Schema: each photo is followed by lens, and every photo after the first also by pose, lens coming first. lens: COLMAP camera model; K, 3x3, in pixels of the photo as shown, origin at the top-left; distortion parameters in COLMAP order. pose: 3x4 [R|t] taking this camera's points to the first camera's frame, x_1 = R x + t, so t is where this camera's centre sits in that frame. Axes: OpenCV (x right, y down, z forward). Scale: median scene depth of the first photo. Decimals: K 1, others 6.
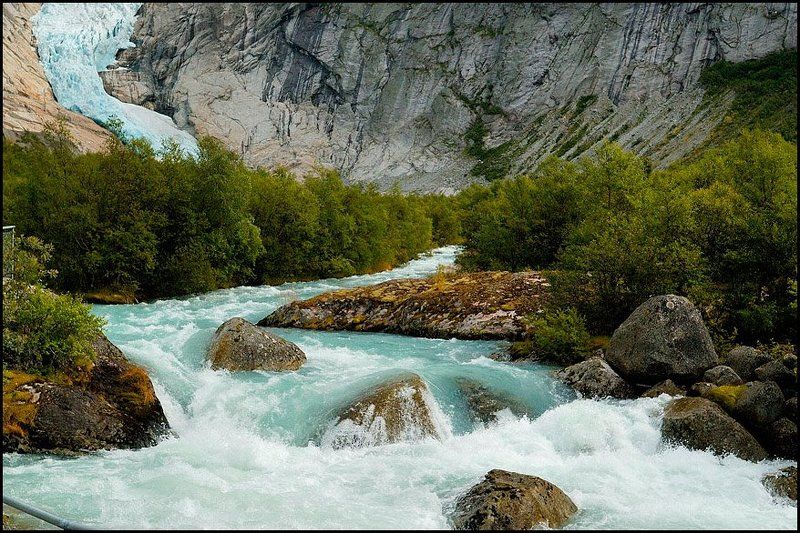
lens RADIAL K [[596.4, 0, 399.5], [0, 596.4, 266.0], [0, 0, 1]] dist [-0.003578, -0.000396]
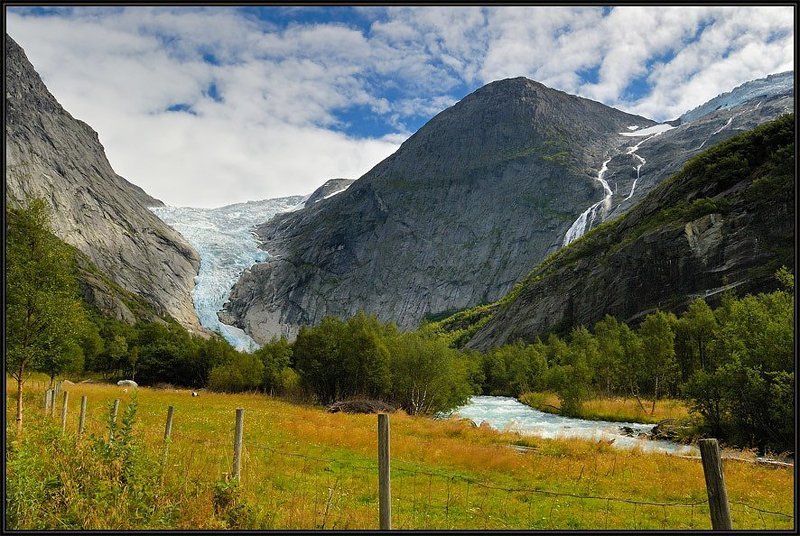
lens RADIAL K [[596.4, 0, 399.8], [0, 596.4, 268.4], [0, 0, 1]] dist [-0.003578, -0.000396]
pose [[0.999046, -0.019766, -0.038939, 0.404006], [0.009040, 0.965993, -0.258411, 0.167094], [0.042723, 0.257813, 0.965250, -1.548226]]
